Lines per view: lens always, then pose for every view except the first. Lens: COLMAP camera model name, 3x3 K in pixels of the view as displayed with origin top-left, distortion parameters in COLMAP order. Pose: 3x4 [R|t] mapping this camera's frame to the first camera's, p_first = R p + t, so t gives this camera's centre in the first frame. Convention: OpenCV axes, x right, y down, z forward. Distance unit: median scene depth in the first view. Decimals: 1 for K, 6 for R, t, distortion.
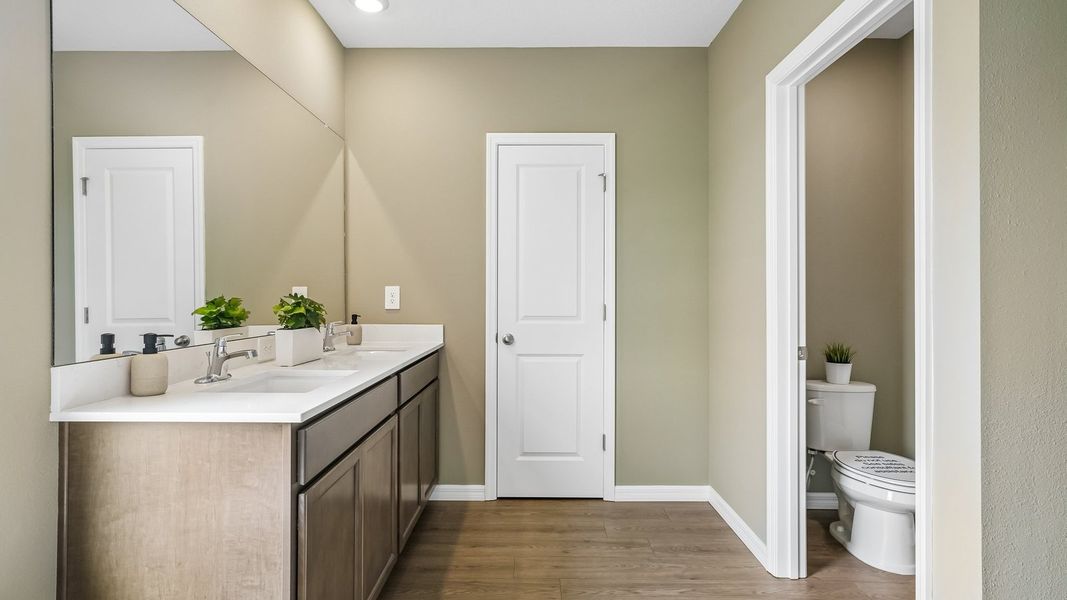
lens RADIAL K [[539.4, 0, 521.6], [0, 539.4, 295.4], [0, 0, 1]] dist [0.003751, 0.001186]
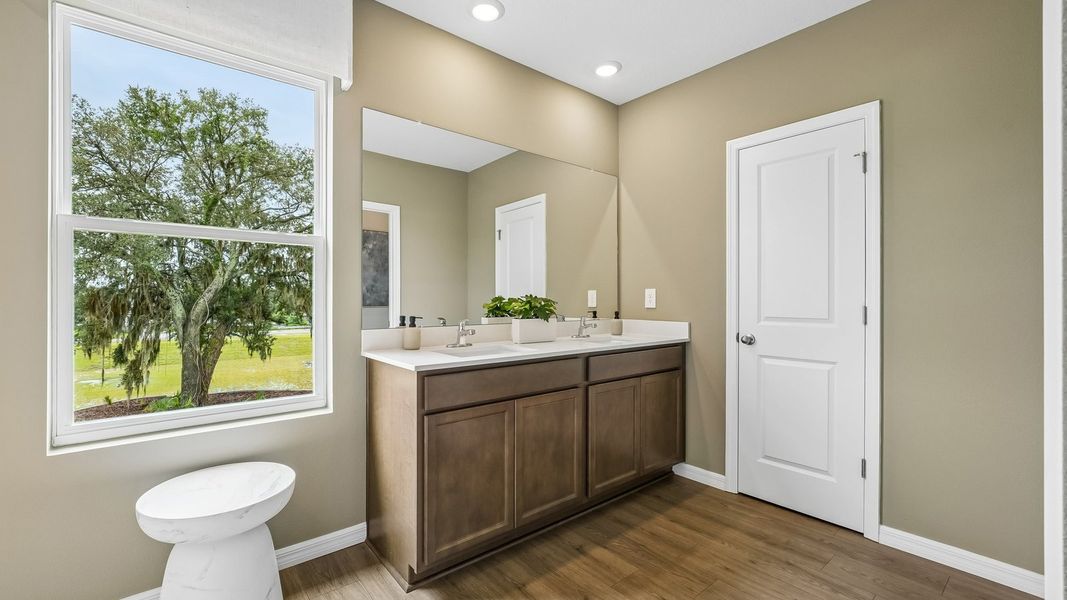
lens RADIAL K [[442.6, 0, 530.9], [0, 442.6, 297.3], [0, 0, 1]] dist [-0.007805, 0.000434]
pose [[0.650833, -0.001938, -0.759218, 0.346792], [0.000503, 0.999998, -0.002122, 0.004246], [0.759220, 0.000999, 0.650833, 0.155008]]
